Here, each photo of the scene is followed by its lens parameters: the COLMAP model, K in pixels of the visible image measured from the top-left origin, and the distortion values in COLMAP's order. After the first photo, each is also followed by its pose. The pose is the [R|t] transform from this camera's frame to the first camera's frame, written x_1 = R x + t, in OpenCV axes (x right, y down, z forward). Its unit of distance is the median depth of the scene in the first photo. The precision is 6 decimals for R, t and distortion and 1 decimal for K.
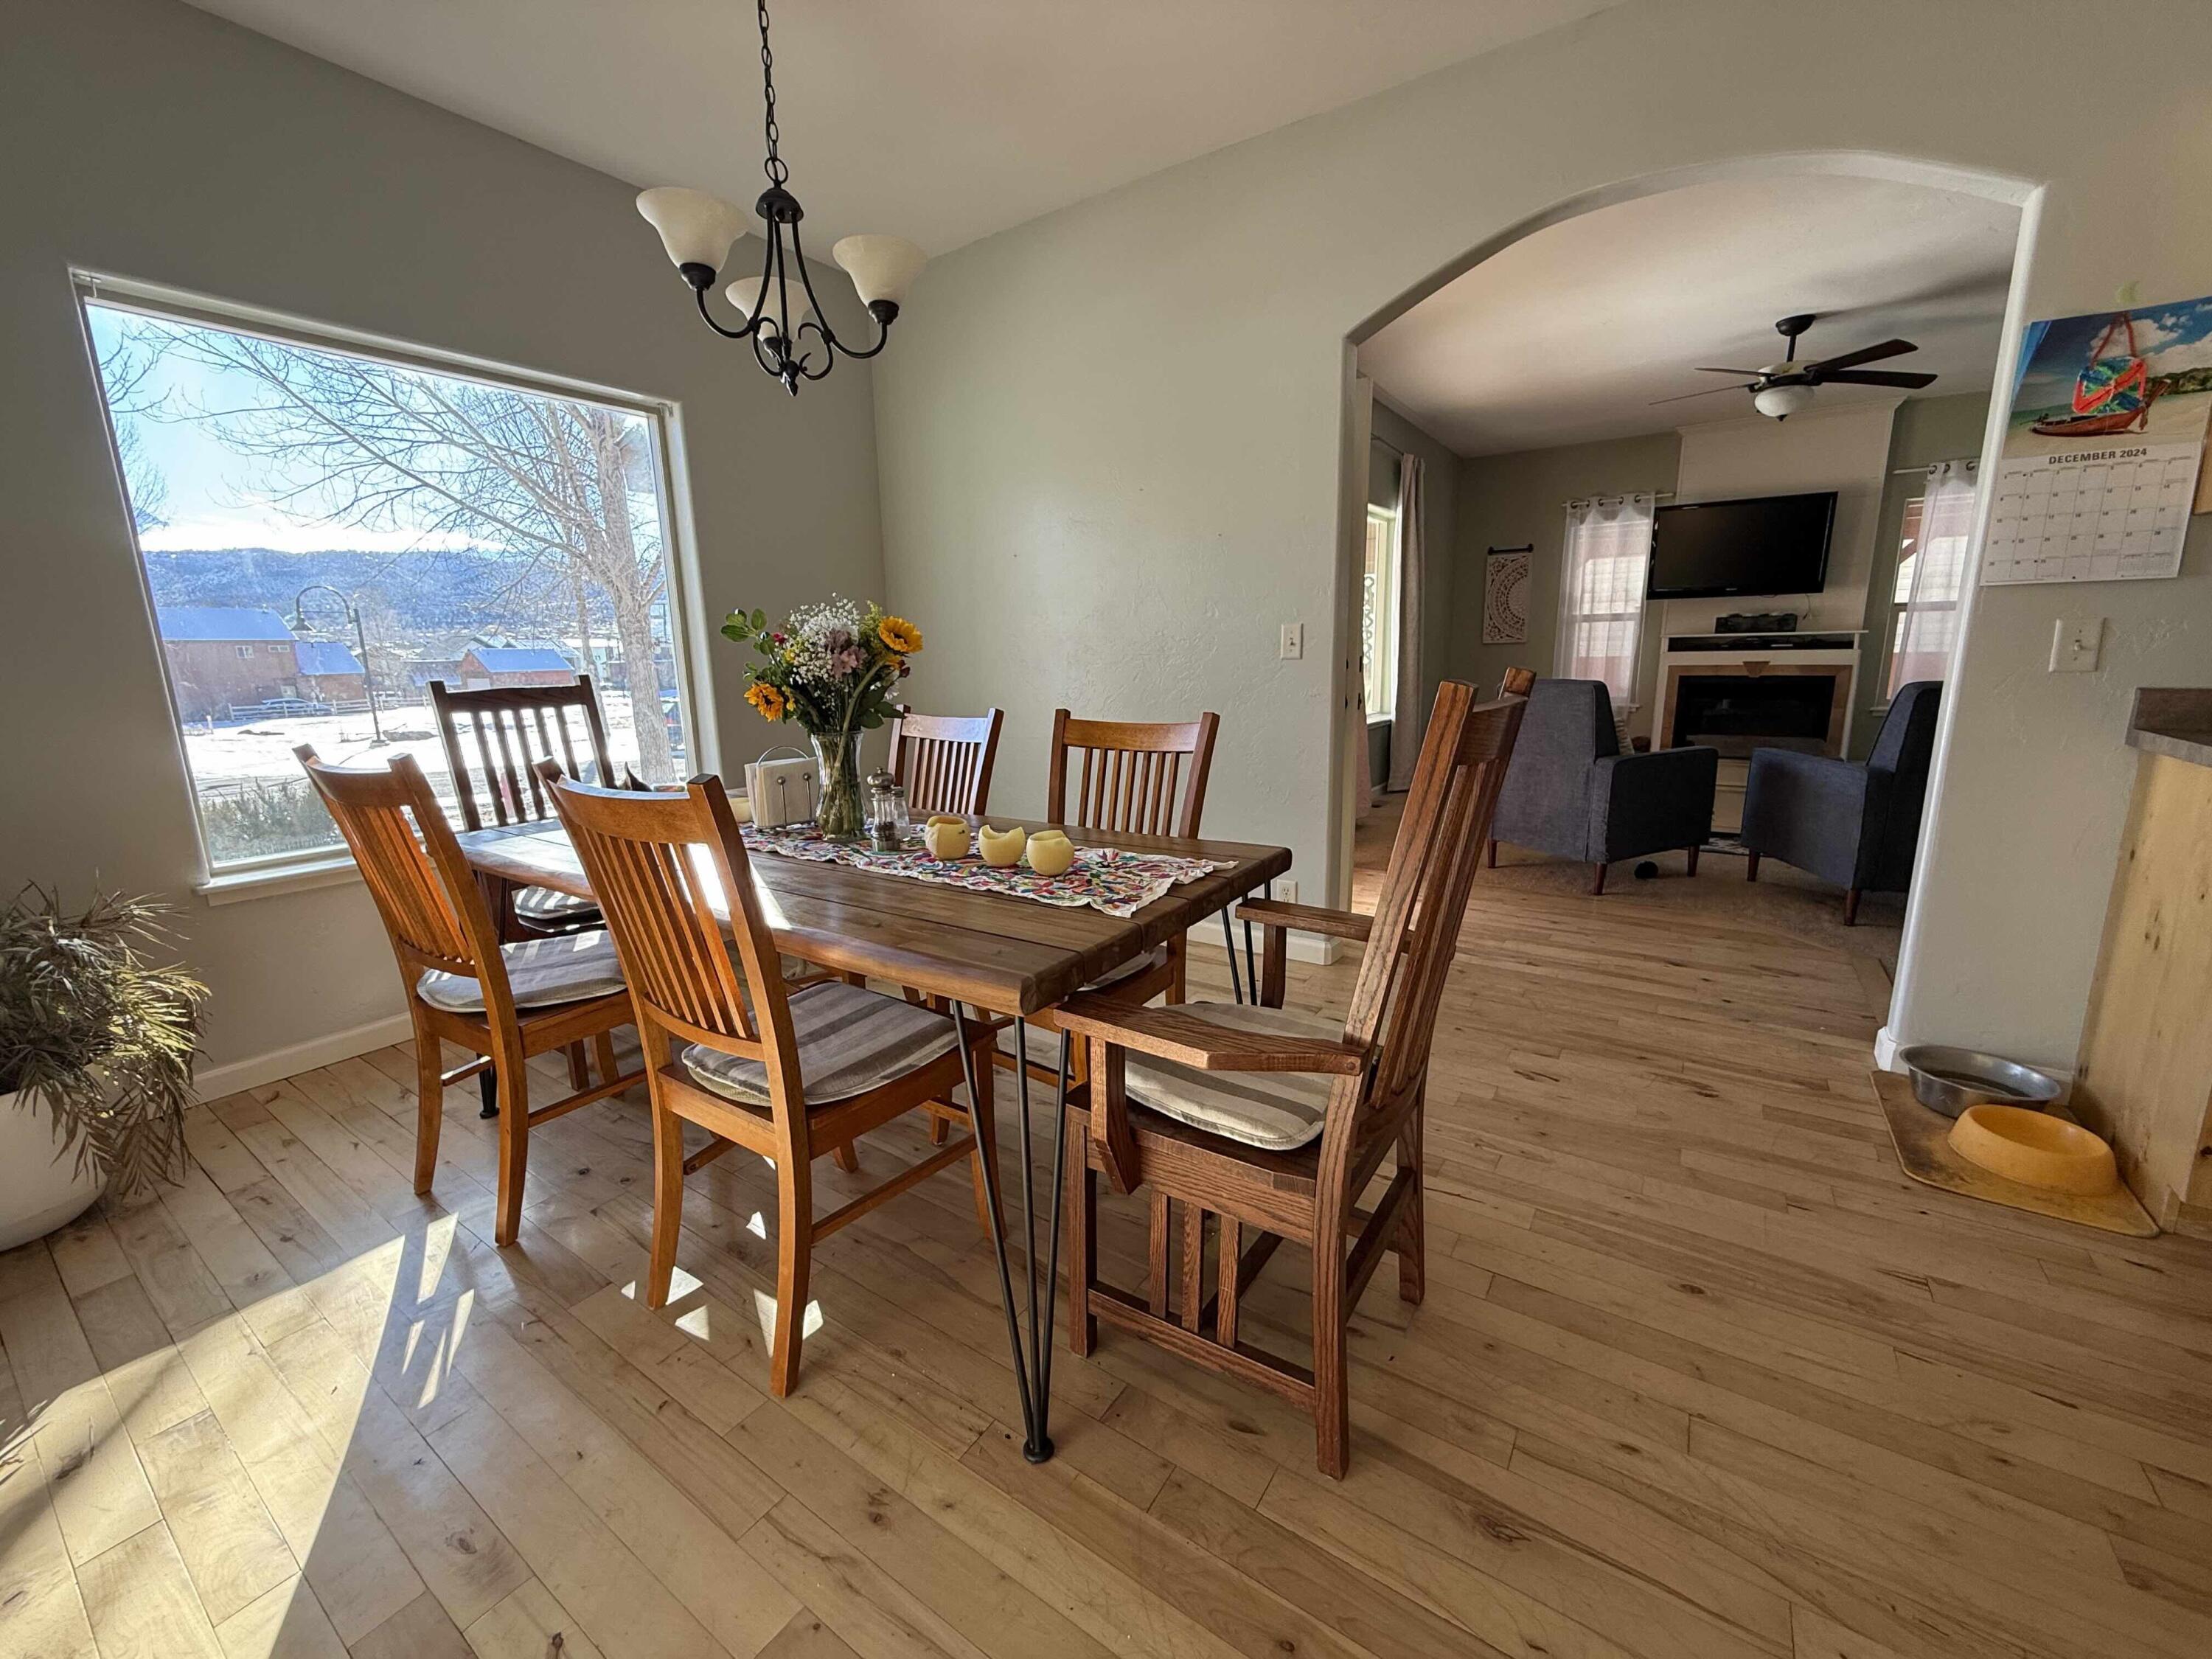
lens RADIAL K [[883.7, 0, 1104.2], [0, 883.7, 824.5], [0, 0, 1]] dist [0.000398, -0.000087]
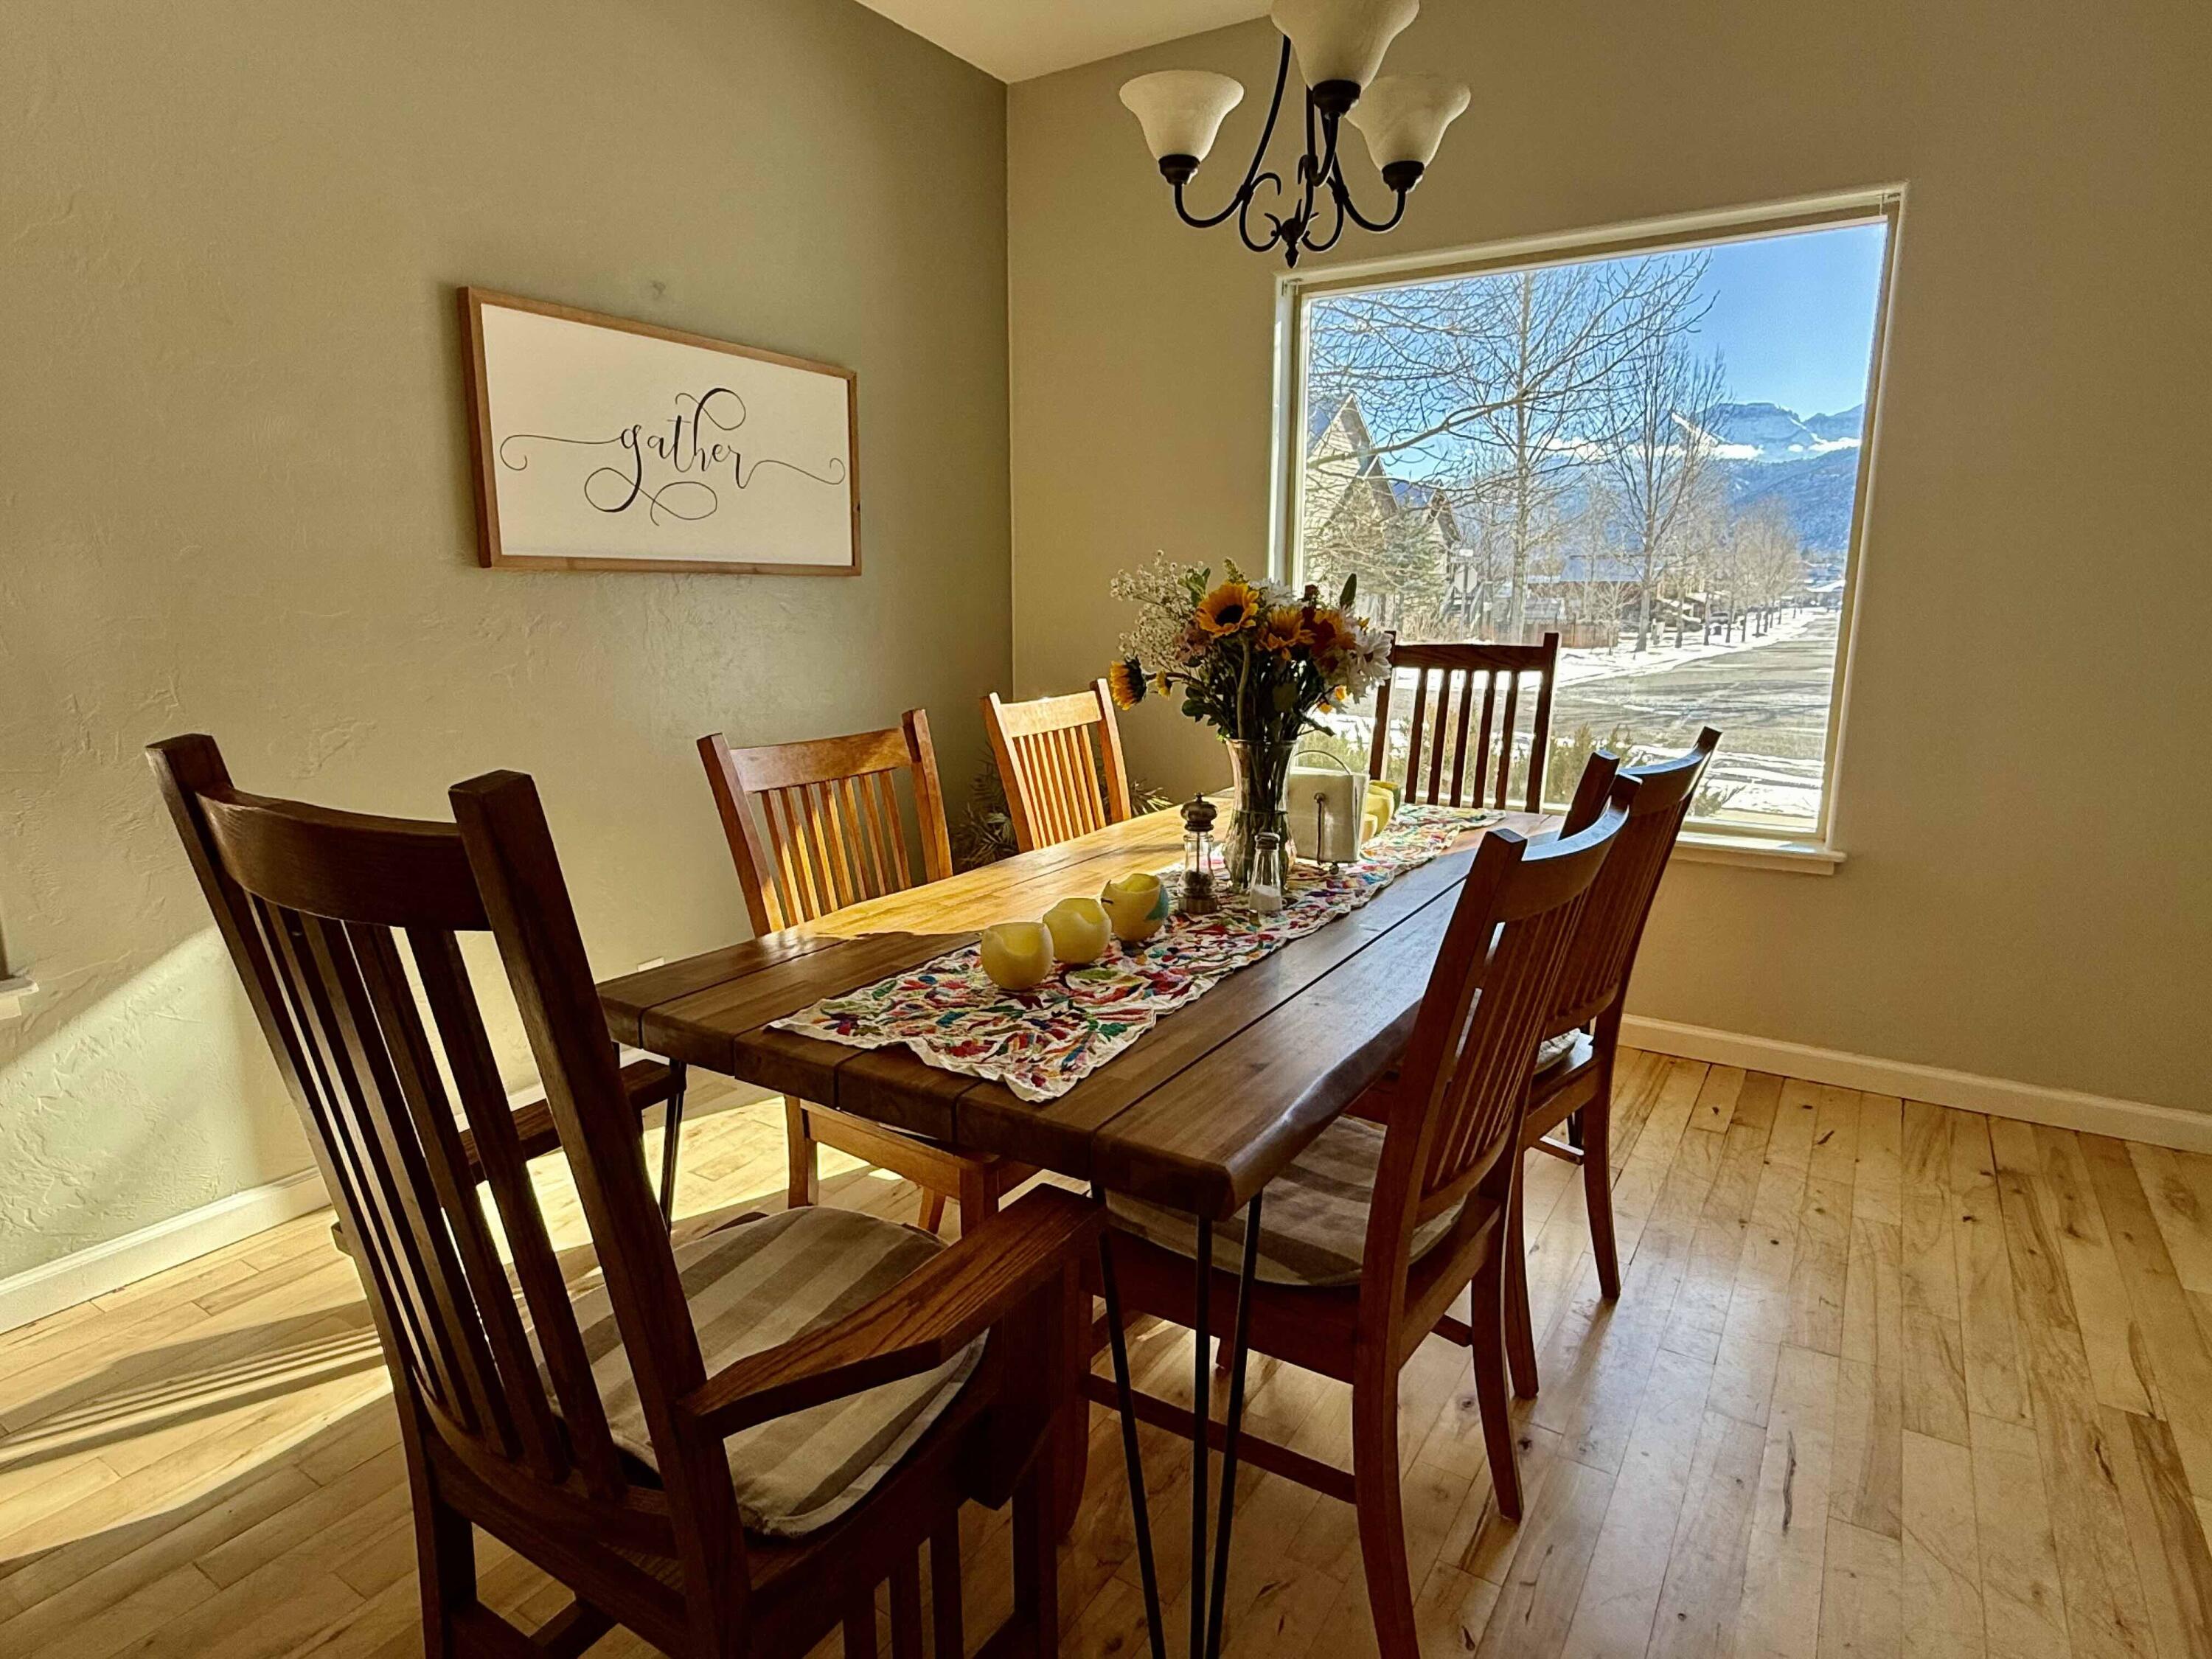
lens RADIAL K [[1246.4, 0, 1102.4], [0, 1246.4, 832.5], [0, 0, 1]] dist [0.000544, 0.002092]
pose [[0.031558, 0.214454, -0.976224, 0.838563], [-0.195258, 0.959215, 0.204405, -0.260119], [0.980244, 0.184165, 0.072145, 1.003052]]
